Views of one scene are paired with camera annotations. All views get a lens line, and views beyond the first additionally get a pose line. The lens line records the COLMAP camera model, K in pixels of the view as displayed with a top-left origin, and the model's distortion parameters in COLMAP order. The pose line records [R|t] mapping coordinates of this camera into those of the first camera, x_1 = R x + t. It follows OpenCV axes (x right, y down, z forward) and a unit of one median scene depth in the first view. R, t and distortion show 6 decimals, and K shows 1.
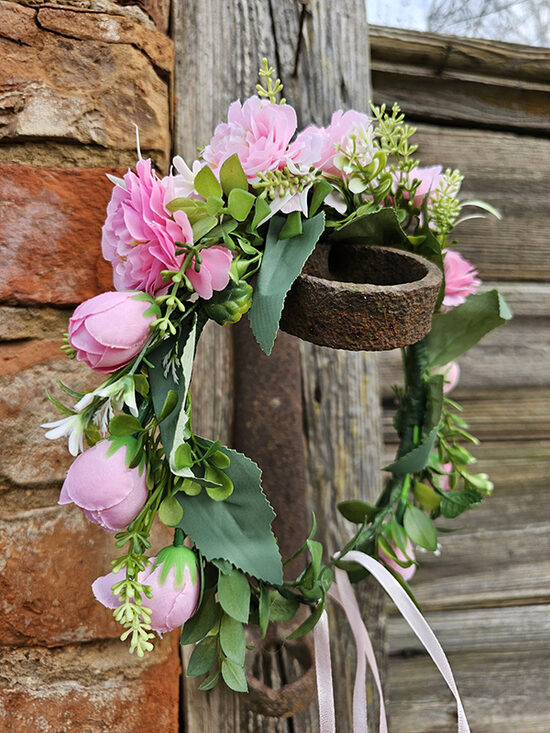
lens RADIAL K [[513.3, 0, 269.1], [0, 513.3, 359.4], [0, 0, 1]] dist [-0.004910, -0.002217]
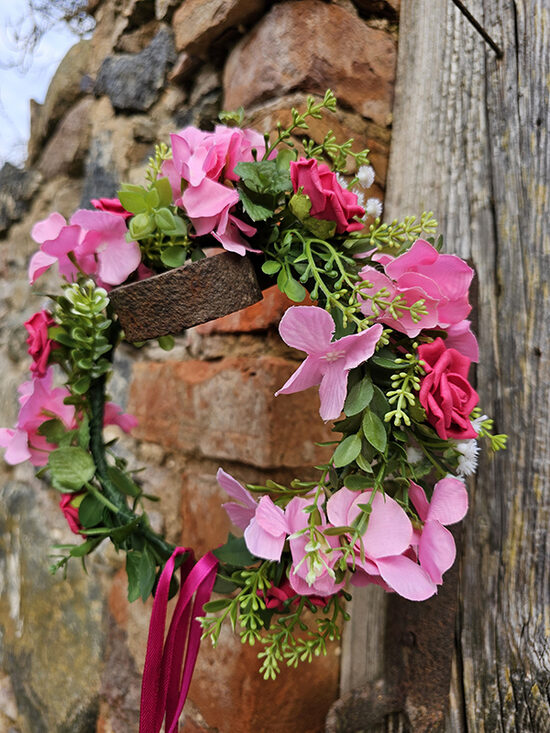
lens RADIAL K [[513.3, 0, 282.8], [0, 513.3, 360.3], [0, 0, 1]] dist [-0.004910, -0.002217]
pose [[0.462156, -0.016739, -0.886641, 0.647933], [-0.080930, 0.994854, -0.060966, 0.032332], [0.883098, 0.099931, 0.458423, 0.354168]]
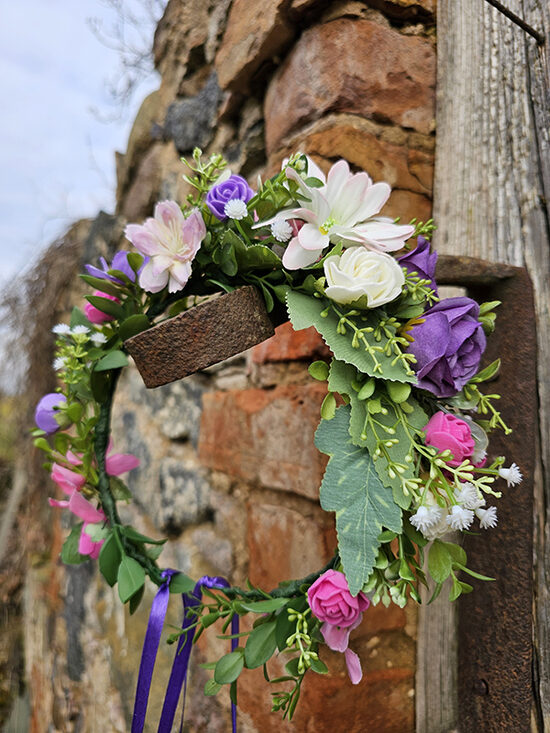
lens RADIAL K [[513.3, 0, 282.3], [0, 513.3, 360.0], [0, 0, 1]] dist [-0.004910, -0.002217]
pose [[0.280508, -0.067206, -0.957496, 0.670906], [-0.028398, 0.996528, -0.078265, 0.001505], [0.959432, 0.049144, 0.277626, 0.444836]]
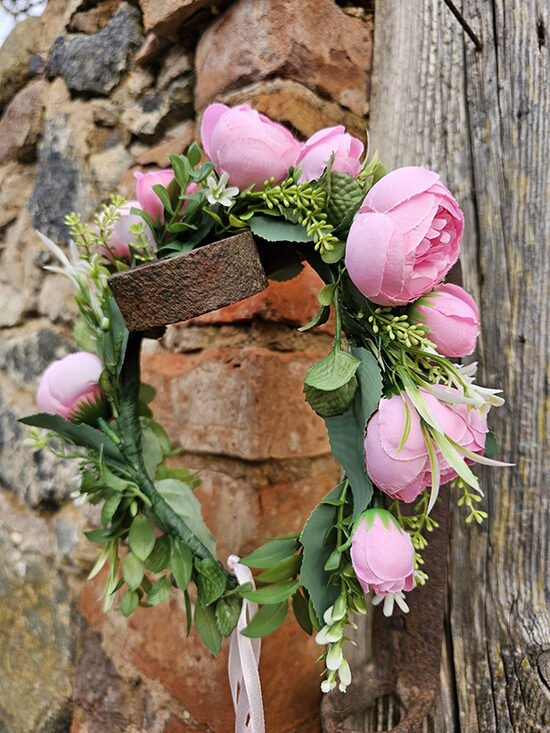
lens RADIAL K [[513.3, 0, 280.1], [0, 513.3, 364.7], [0, 0, 1]] dist [-0.004910, -0.002217]
pose [[0.542454, -0.006982, -0.840057, 0.606817], [-0.062797, 0.996831, -0.048835, 0.043559], [0.837735, 0.079244, 0.540296, 0.305385]]
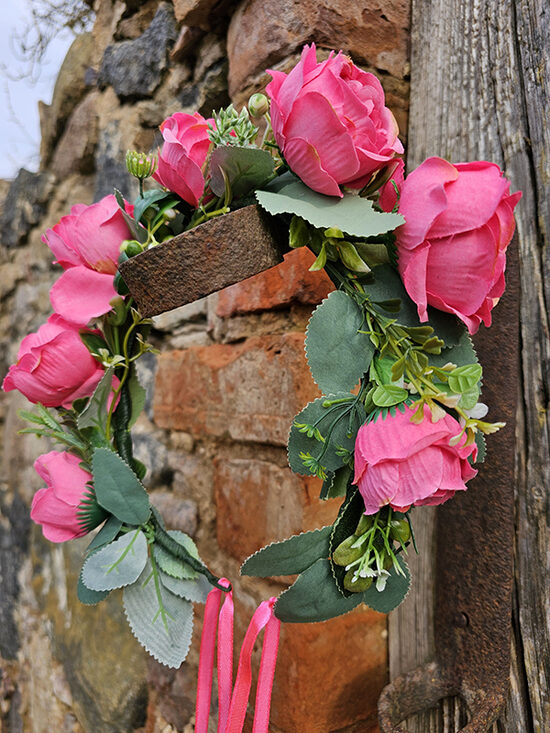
lens RADIAL K [[513.3, 0, 267.6], [0, 513.3, 367.8], [0, 0, 1]] dist [-0.004910, -0.002217]
pose [[0.391374, -0.013304, -0.920136, 0.608524], [-0.019209, 0.999559, -0.022623, 0.053063], [0.920031, 0.026530, 0.390946, 0.371856]]
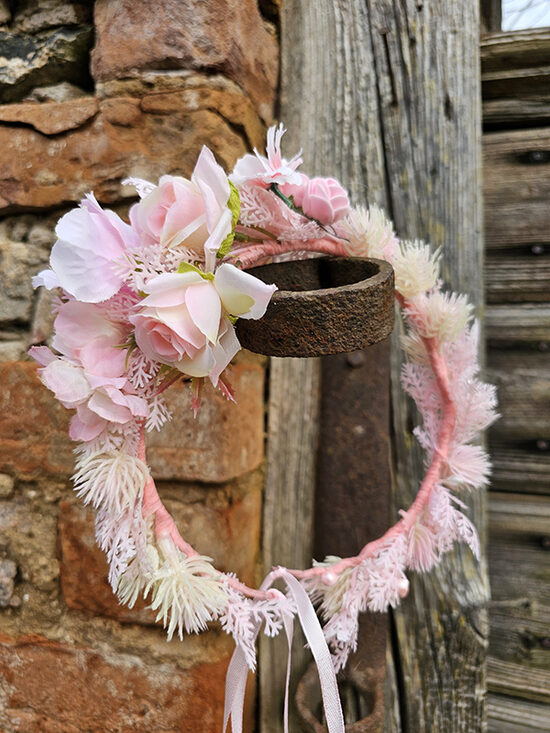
lens RADIAL K [[513.3, 0, 267.5], [0, 513.3, 366.6], [0, 0, 1]] dist [-0.004910, -0.002217]
pose [[0.901597, 0.006321, -0.432530, 0.270405], [-0.037666, 0.997243, -0.063940, 0.031461], [0.430933, 0.073939, 0.899350, 0.034571]]
